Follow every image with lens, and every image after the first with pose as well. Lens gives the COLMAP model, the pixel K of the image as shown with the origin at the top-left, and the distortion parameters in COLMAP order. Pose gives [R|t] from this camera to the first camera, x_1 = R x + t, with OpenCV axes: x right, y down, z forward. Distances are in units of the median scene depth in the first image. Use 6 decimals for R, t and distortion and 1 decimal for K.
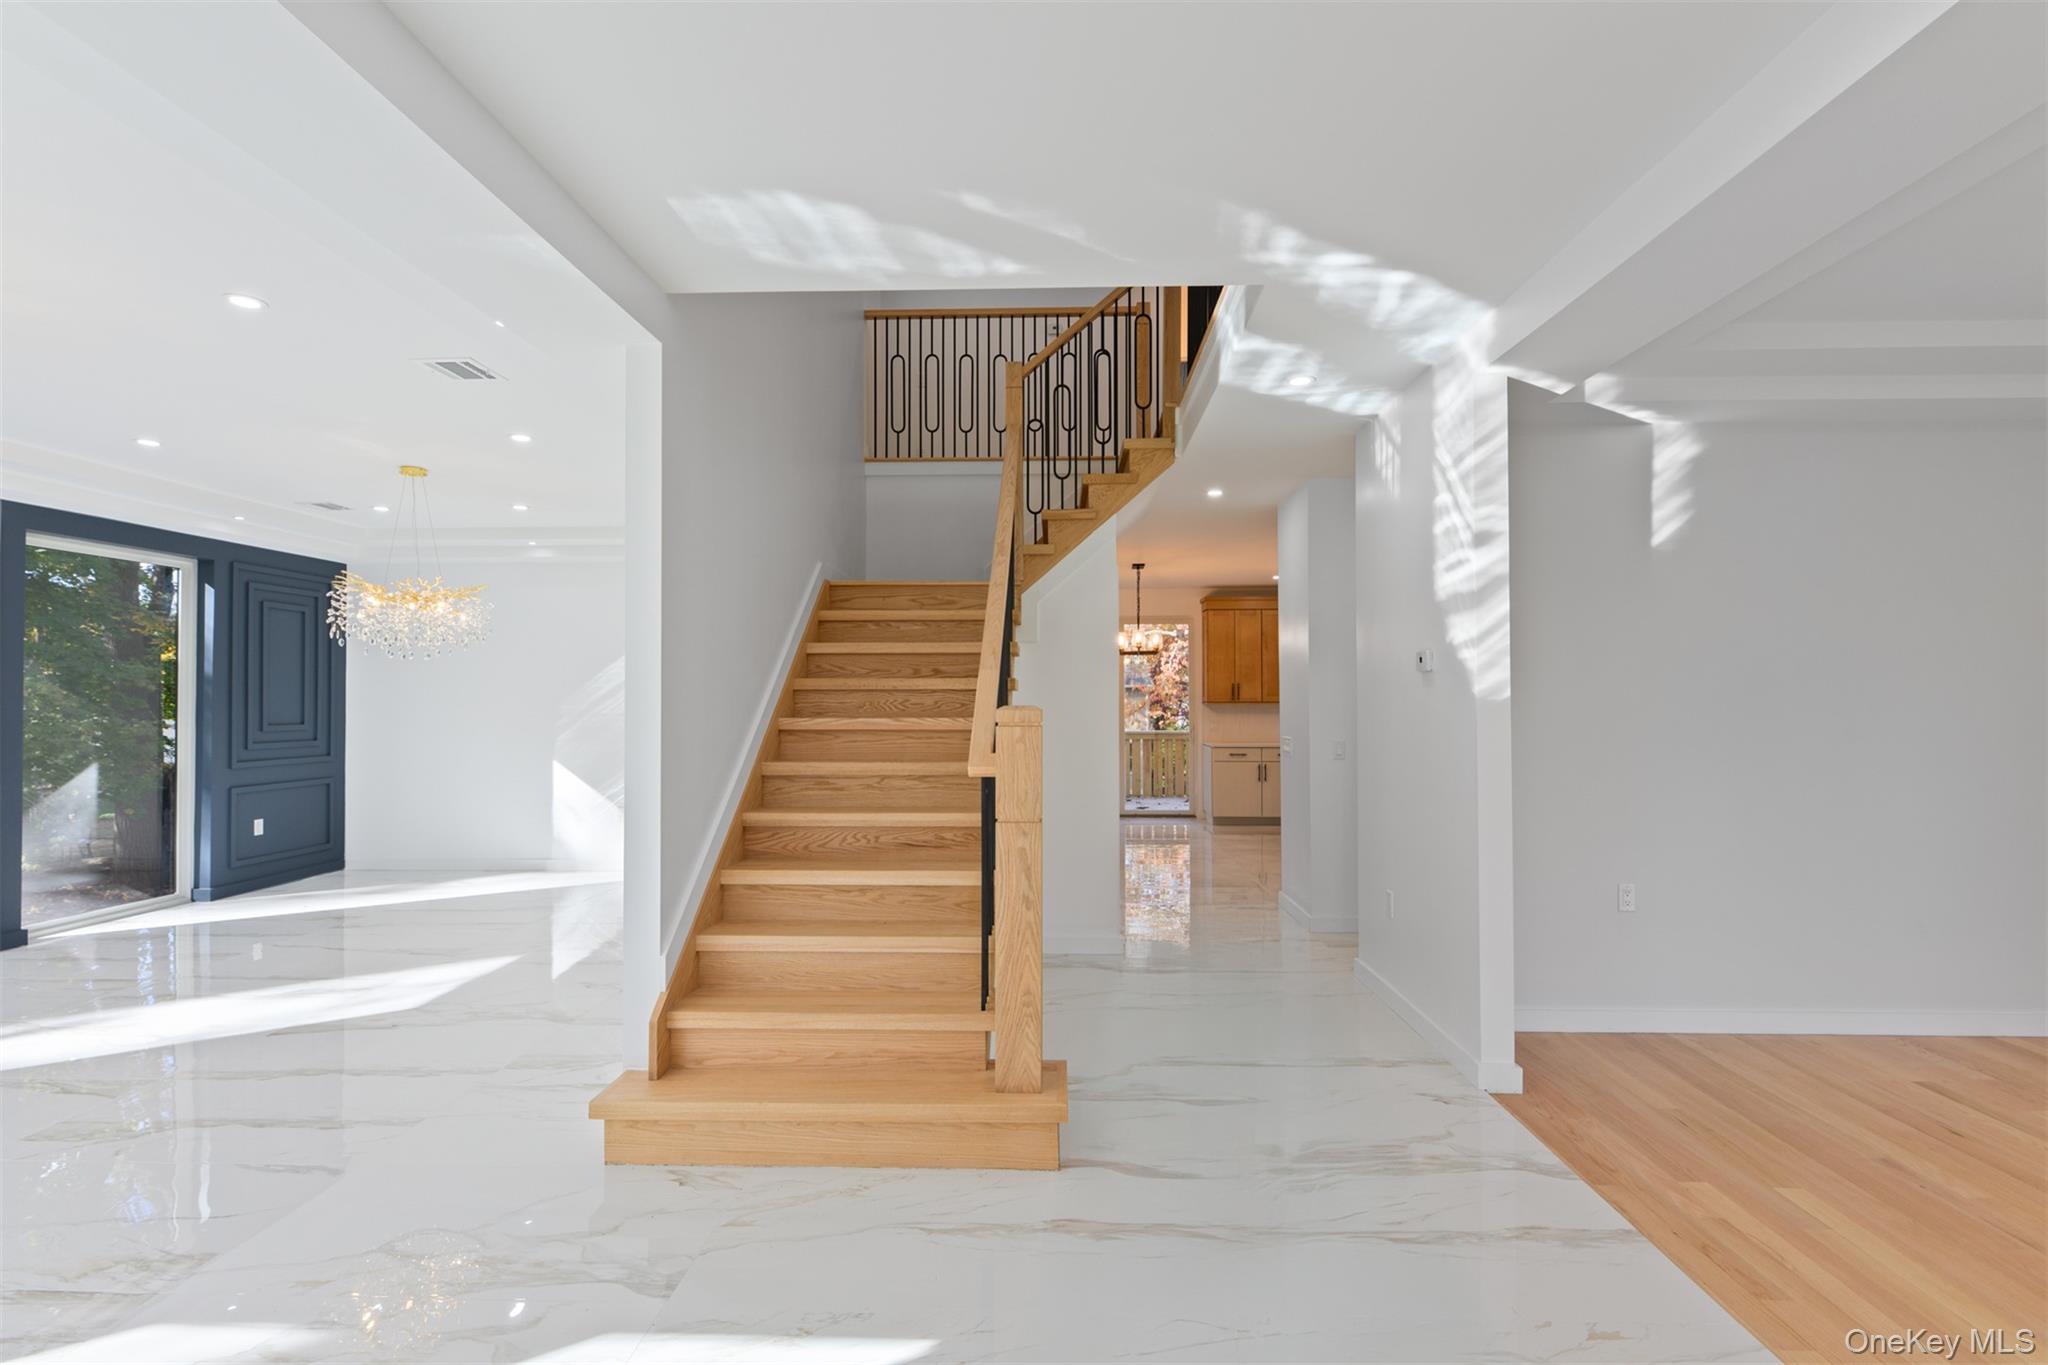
lens RADIAL K [[918.2, 0, 1032.1], [0, 918.2, 687.0], [0, 0, 1]] dist [-0.004619, -0.001184]
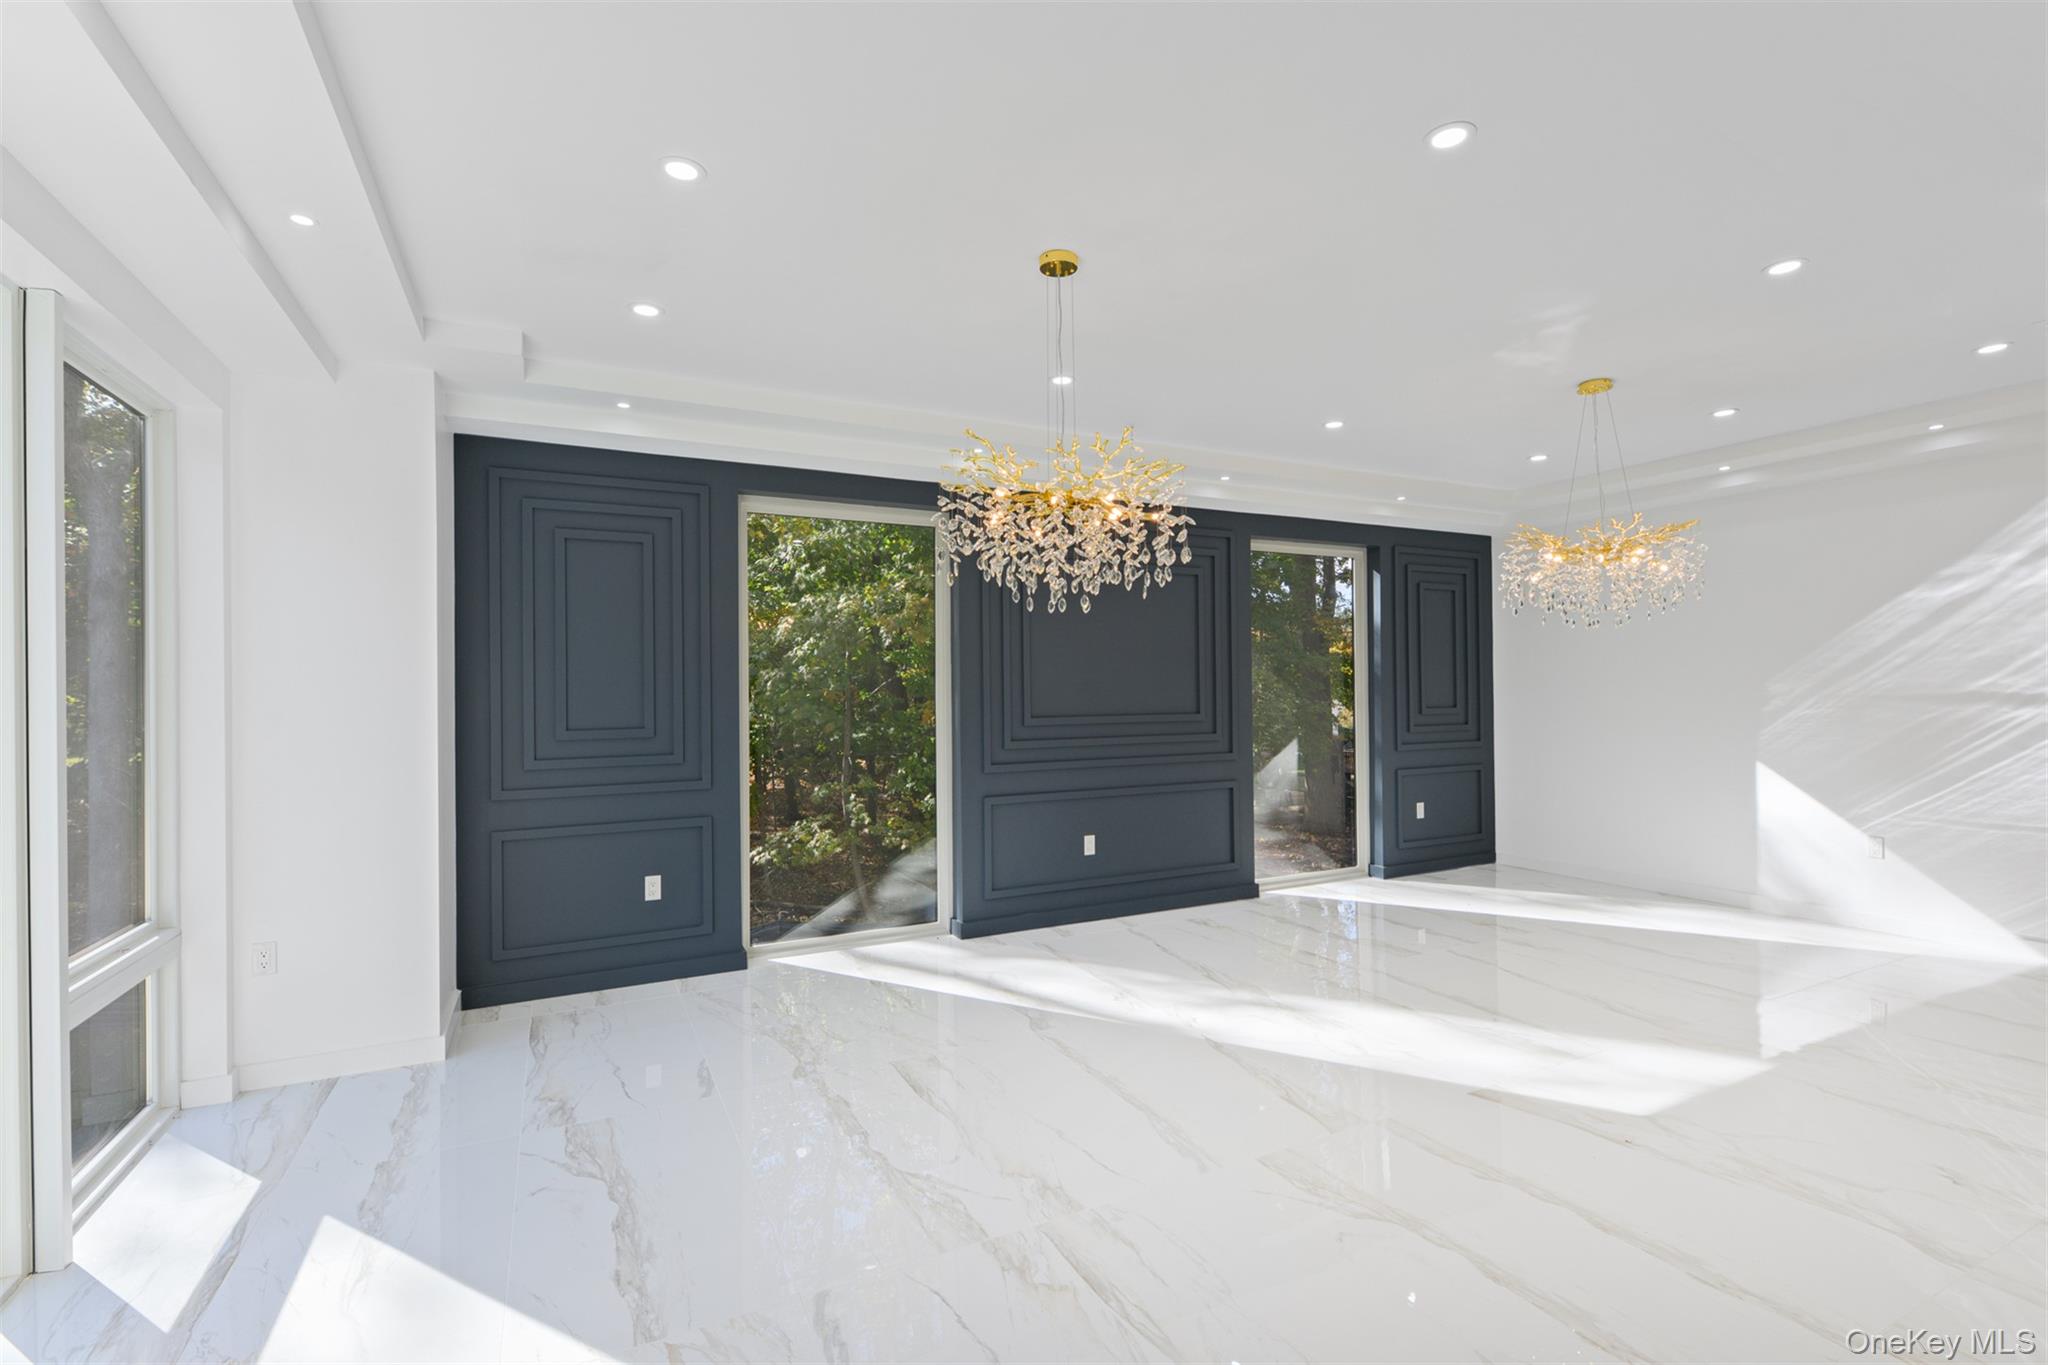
lens RADIAL K [[918.2, 0, 1029.6], [0, 918.2, 686.8], [0, 0, 1]] dist [-0.004619, -0.001184]
pose [[0.475470, -0.005662, -0.879714, -0.218788], [0.023096, 0.999715, 0.006049, 0.003781], [0.879429, -0.023194, 0.475465, 0.199953]]
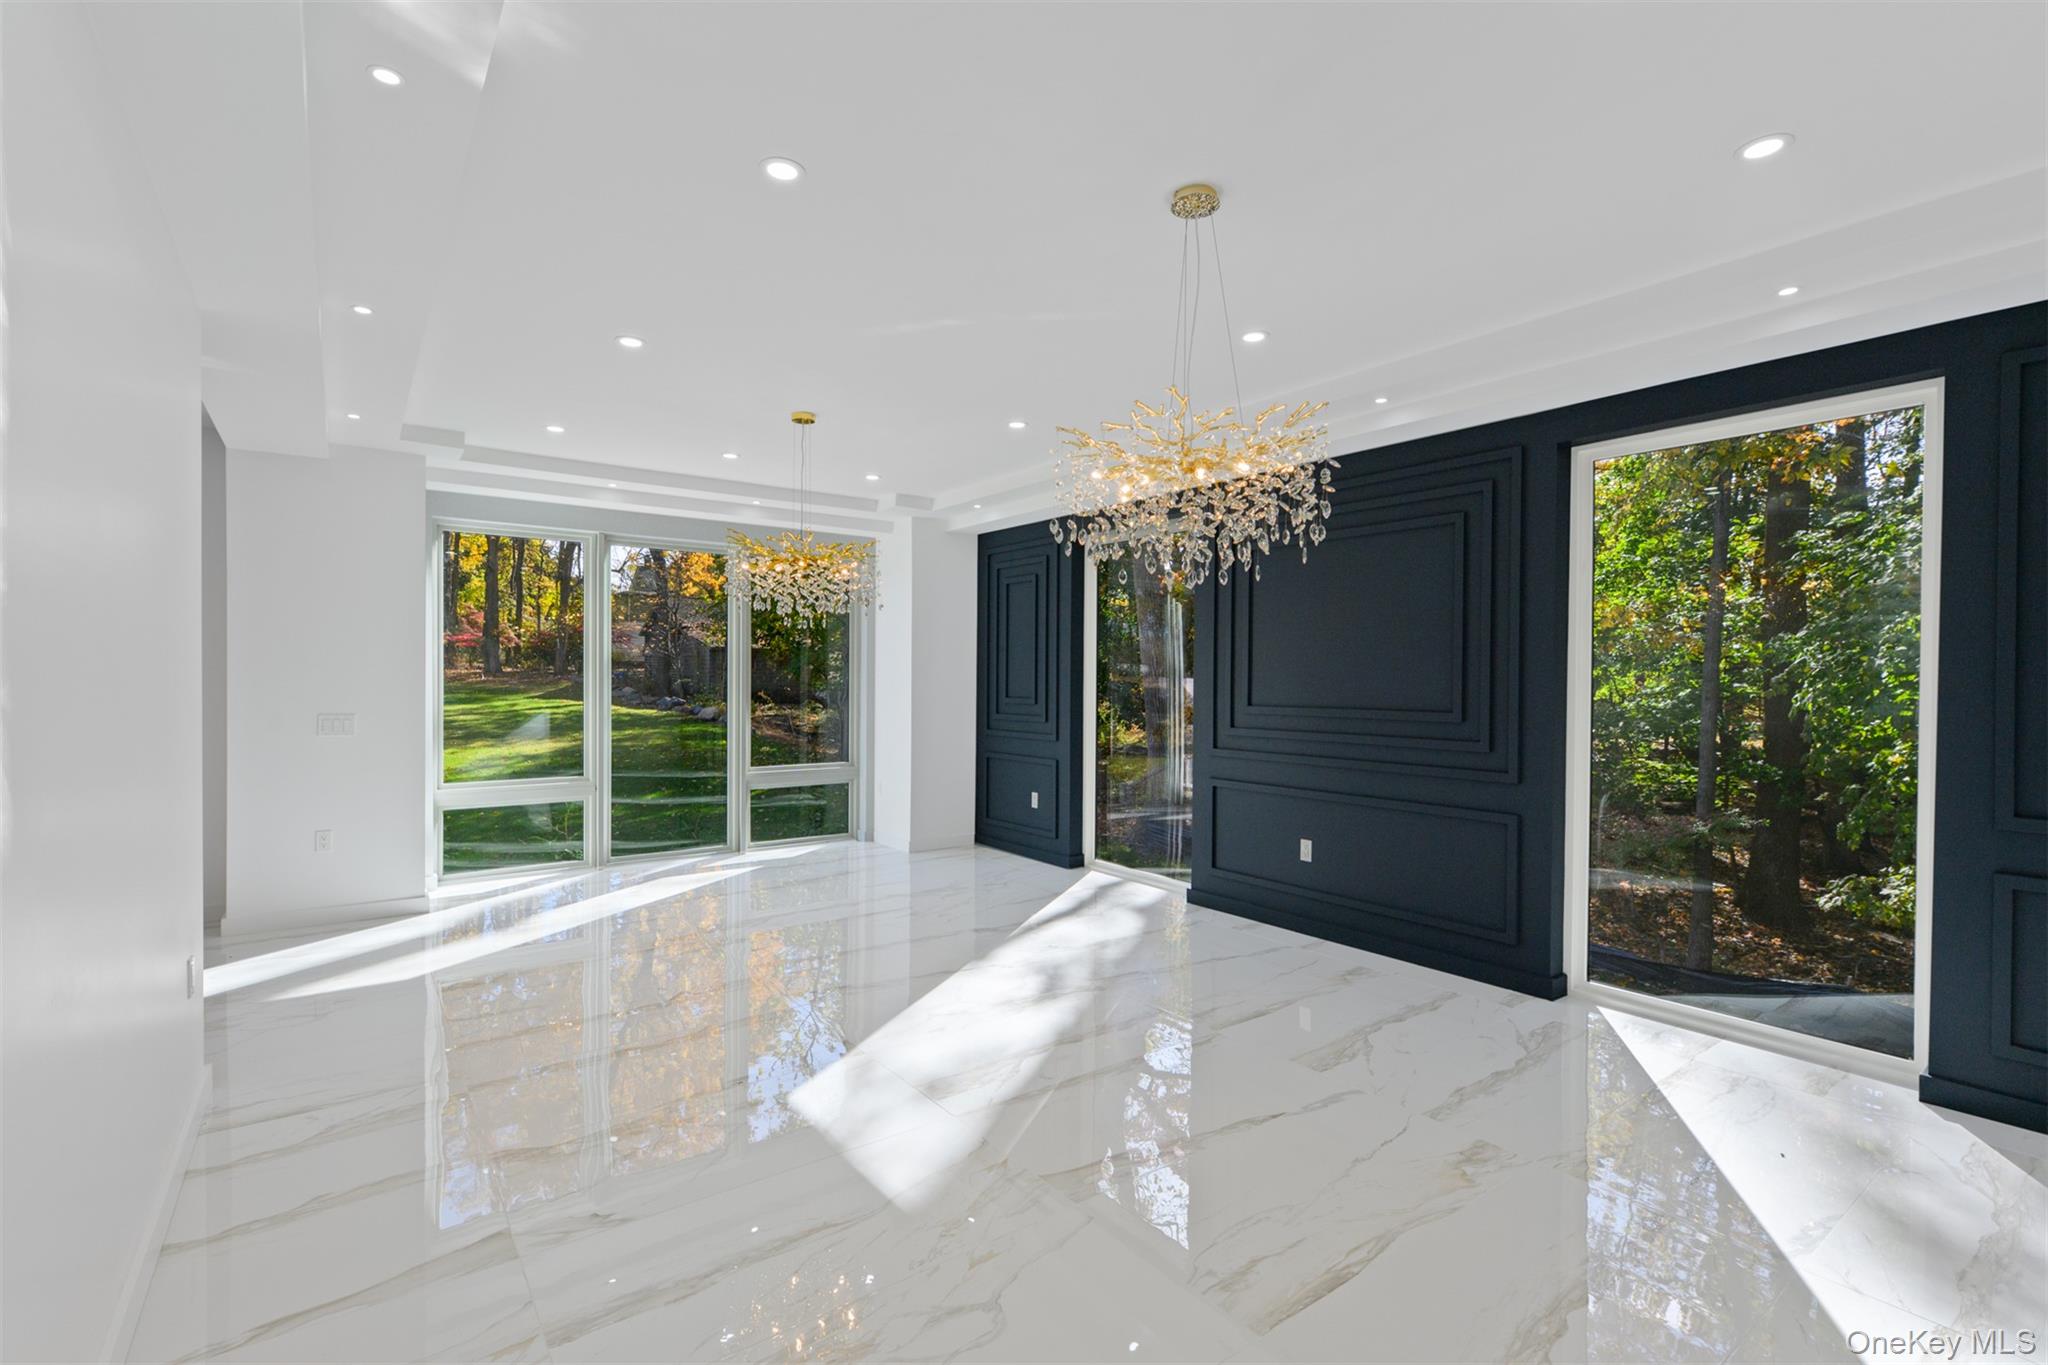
lens RADIAL K [[918.2, 0, 1032.2], [0, 918.2, 670.1], [0, 0, 1]] dist [-0.004619, -0.001184]
pose [[-0.770096, -0.029796, -0.637231, -0.307916], [-0.013509, 0.999446, -0.030406, 0.044792], [0.637784, -0.014807, -0.770073, 1.372687]]
